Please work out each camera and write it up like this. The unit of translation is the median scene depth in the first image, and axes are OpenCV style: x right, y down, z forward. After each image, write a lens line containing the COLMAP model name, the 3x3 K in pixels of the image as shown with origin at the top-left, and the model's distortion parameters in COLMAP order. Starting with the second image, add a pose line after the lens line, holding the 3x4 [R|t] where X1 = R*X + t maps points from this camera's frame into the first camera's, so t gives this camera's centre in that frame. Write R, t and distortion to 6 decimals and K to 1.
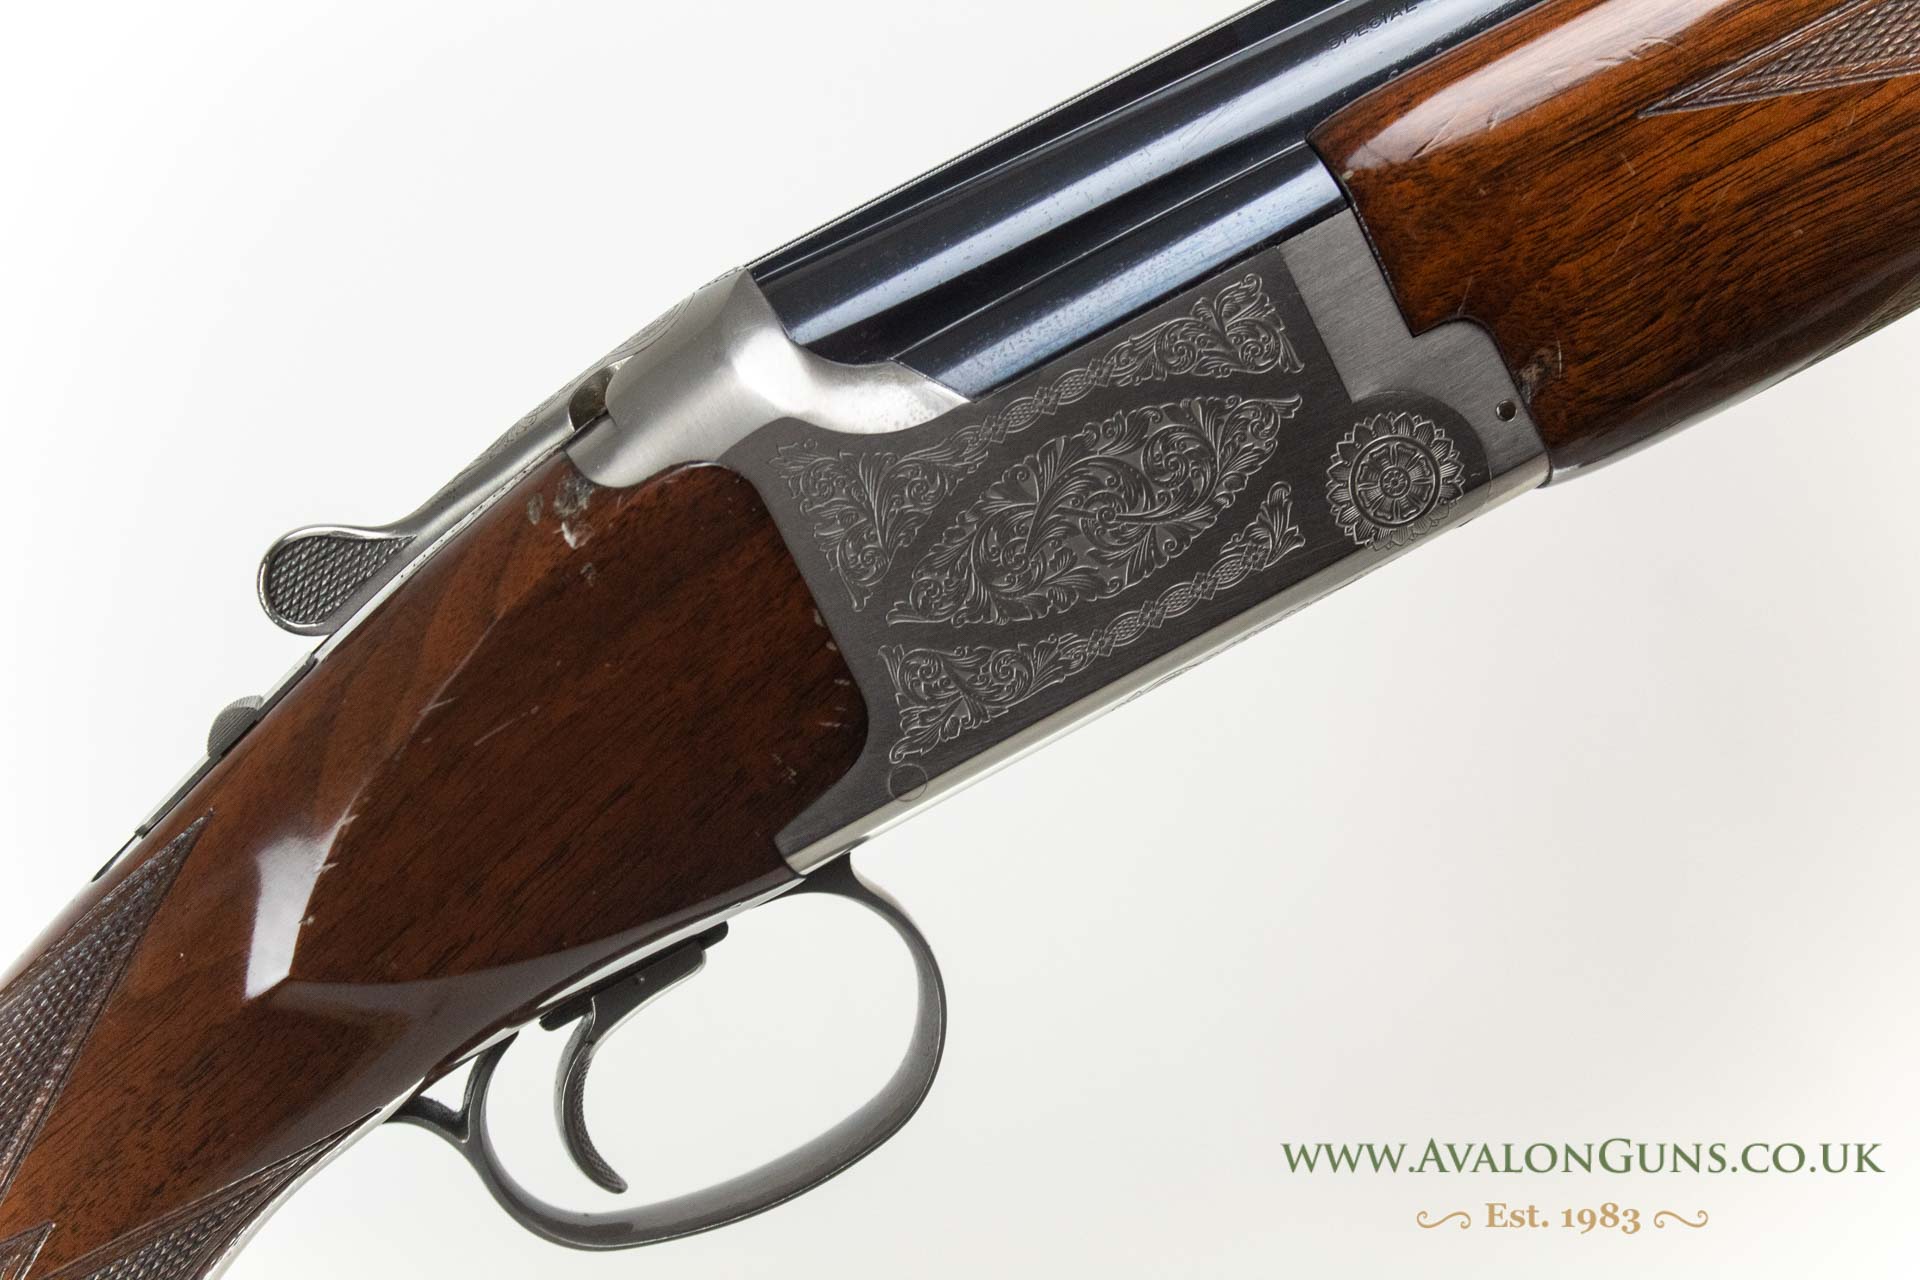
lens RADIAL K [[3952.3, 0, 960.0], [0, 3952.3, 640.0], [0, 0, 1]] dist [0.079948, 0.100505]
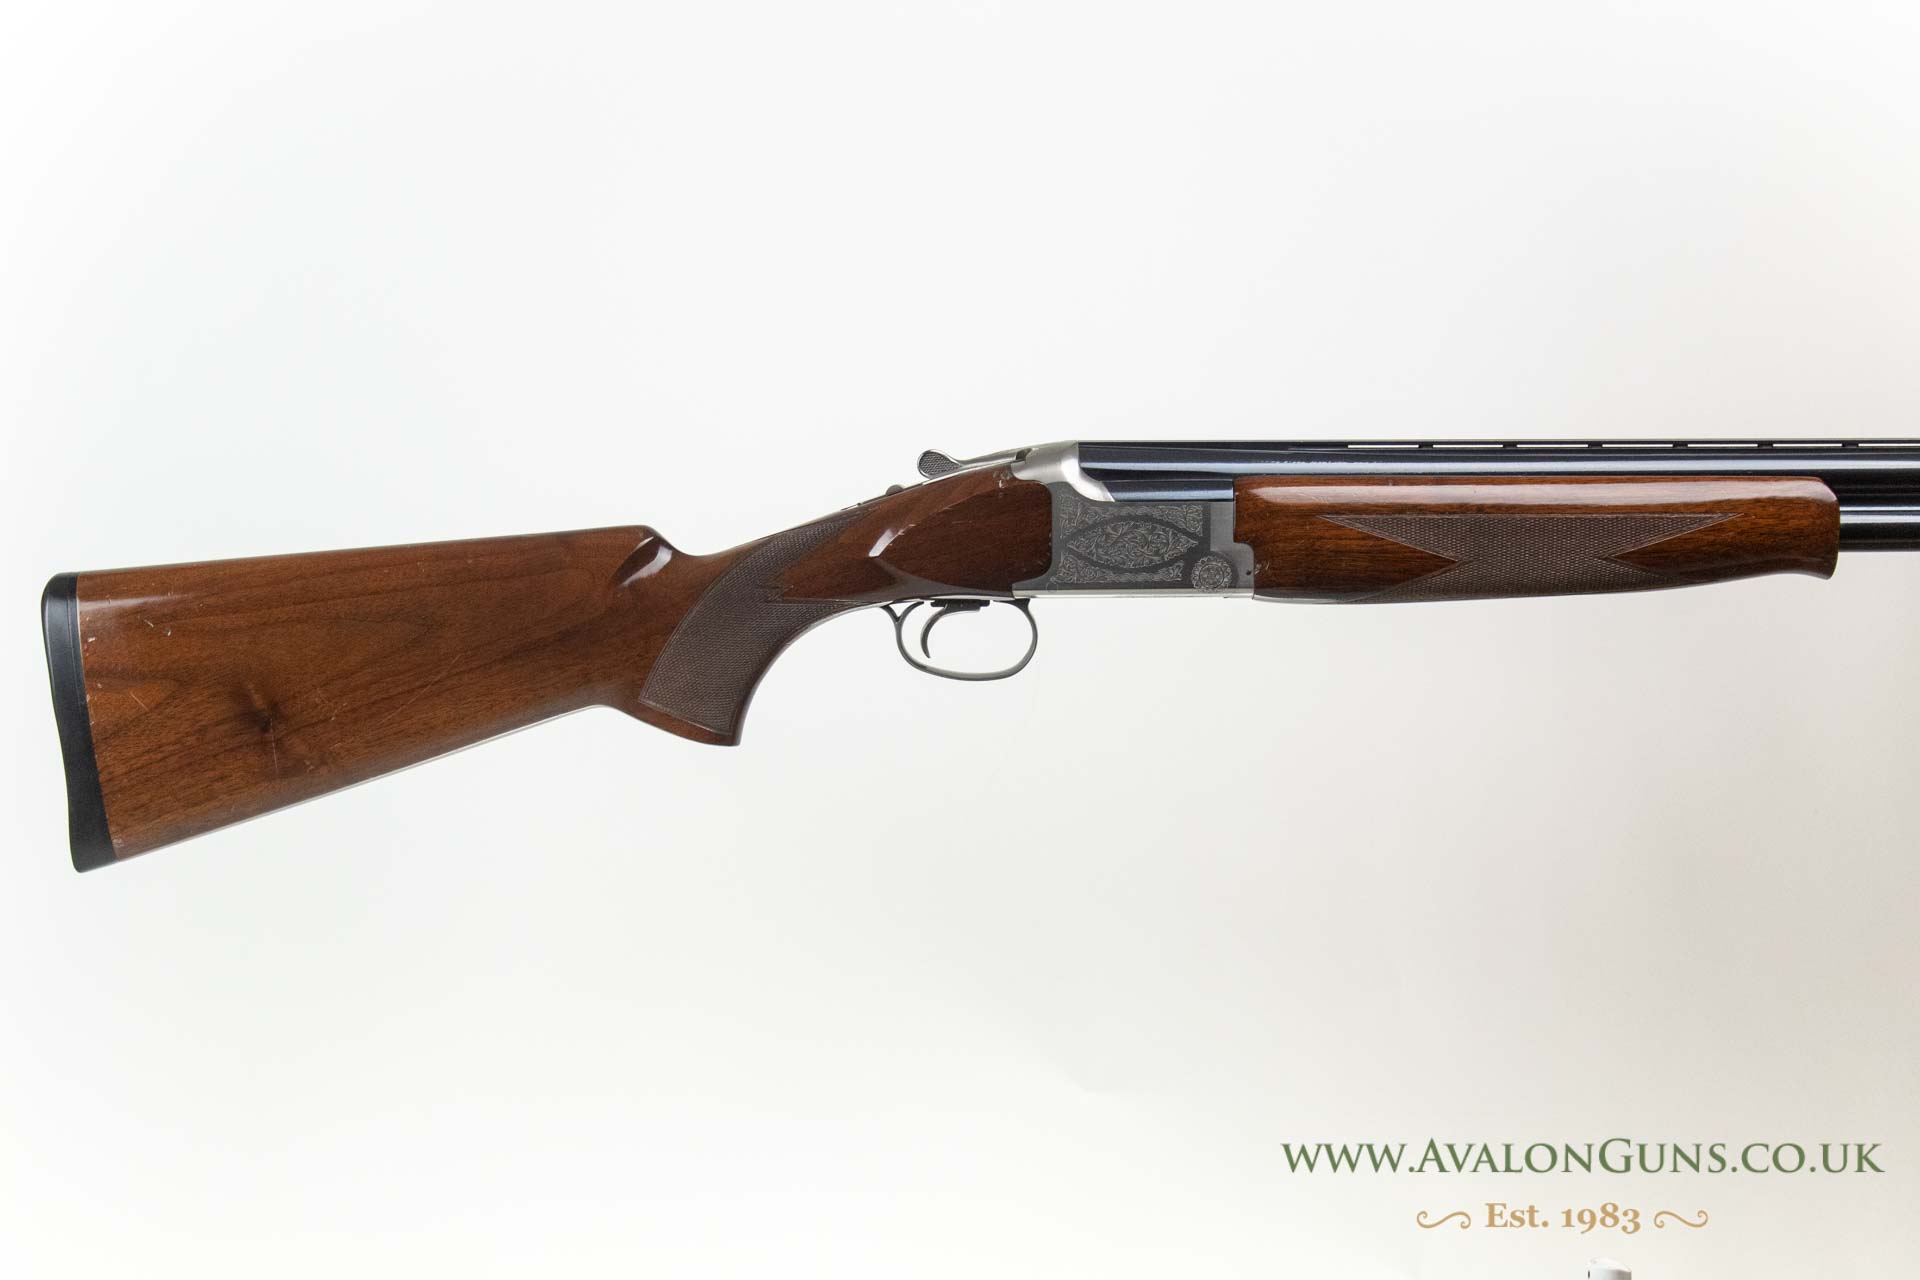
lens RADIAL K [[4034.4, 0, 960.0], [0, 4034.4, 640.0], [0, 0, 1]] dist [0.049690, 0.110600]
pose [[0.883222, 0.456188, -0.108685, 0.335959], [-0.458825, 0.888526, 0.000832, 0.114402], [0.096949, 0.049132, 0.994076, -2.680602]]
